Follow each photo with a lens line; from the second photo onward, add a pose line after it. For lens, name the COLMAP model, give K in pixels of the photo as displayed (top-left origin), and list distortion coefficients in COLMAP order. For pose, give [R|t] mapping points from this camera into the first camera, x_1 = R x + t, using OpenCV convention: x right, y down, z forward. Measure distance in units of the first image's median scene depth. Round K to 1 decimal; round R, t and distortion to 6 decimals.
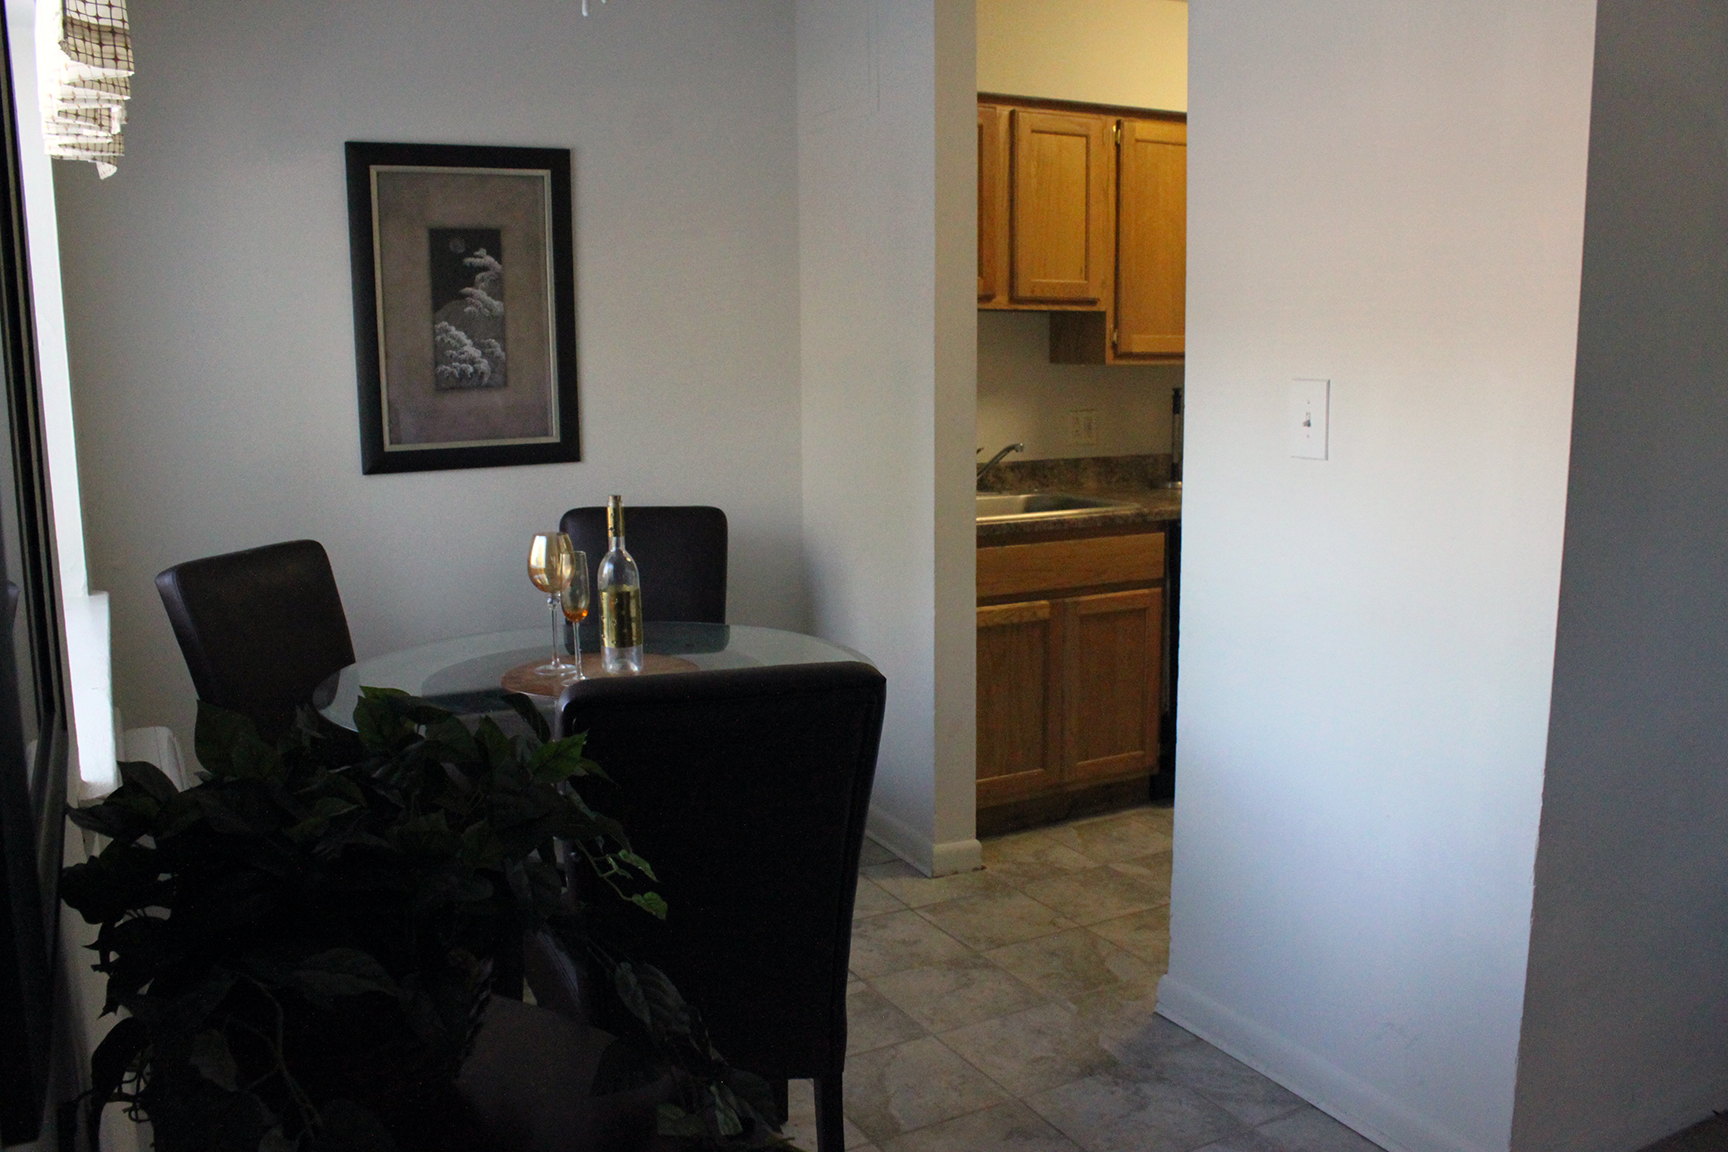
lens RADIAL K [[1441.2, 0, 862.4], [0, 1441.2, 594.4], [0, 0, 1]] dist [-0.155416, 0.140590]
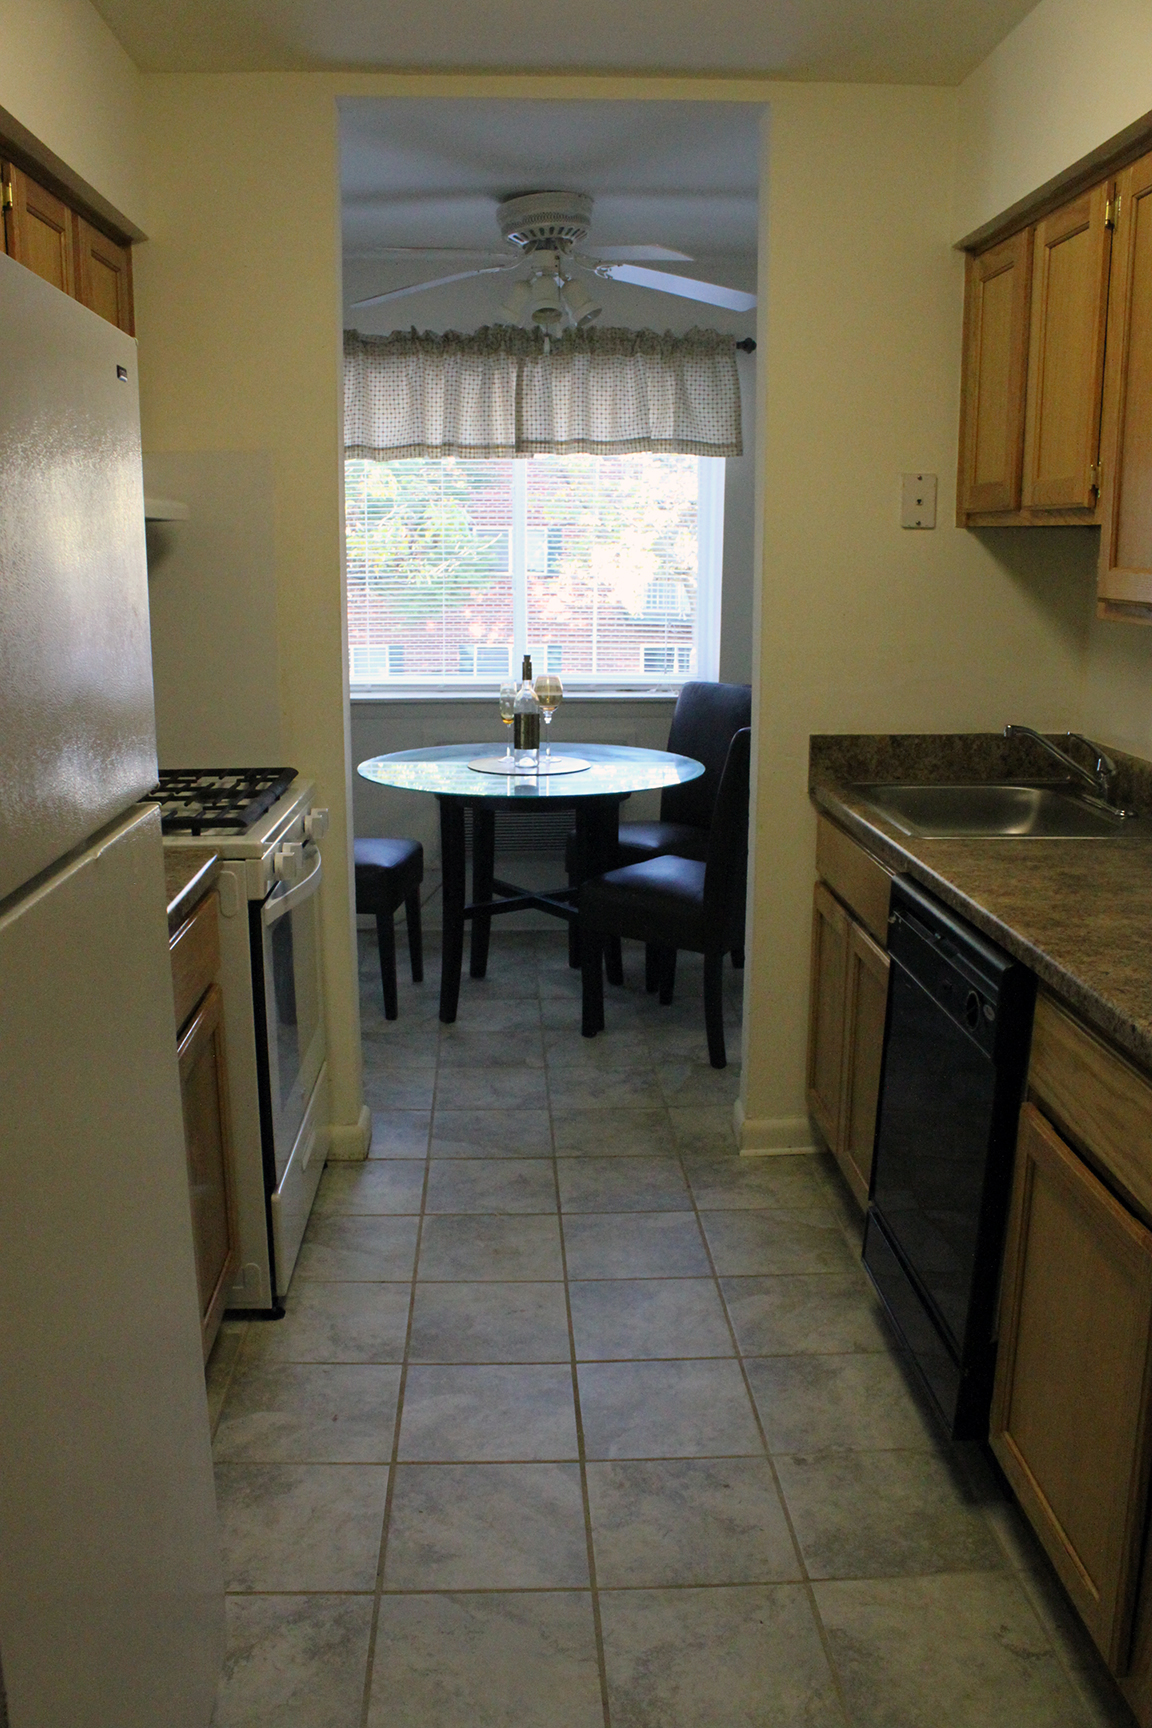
lens RADIAL K [[1441.2, 0, 576.0], [0, 1441.2, 864.0], [0, 0, 1]] dist [-0.155416, 0.140590]
pose [[-0.426574, 0.208321, -0.880134, 0.905249], [-0.149810, 0.943397, 0.295903, -0.237855], [0.891959, 0.258078, -0.371220, 1.223472]]
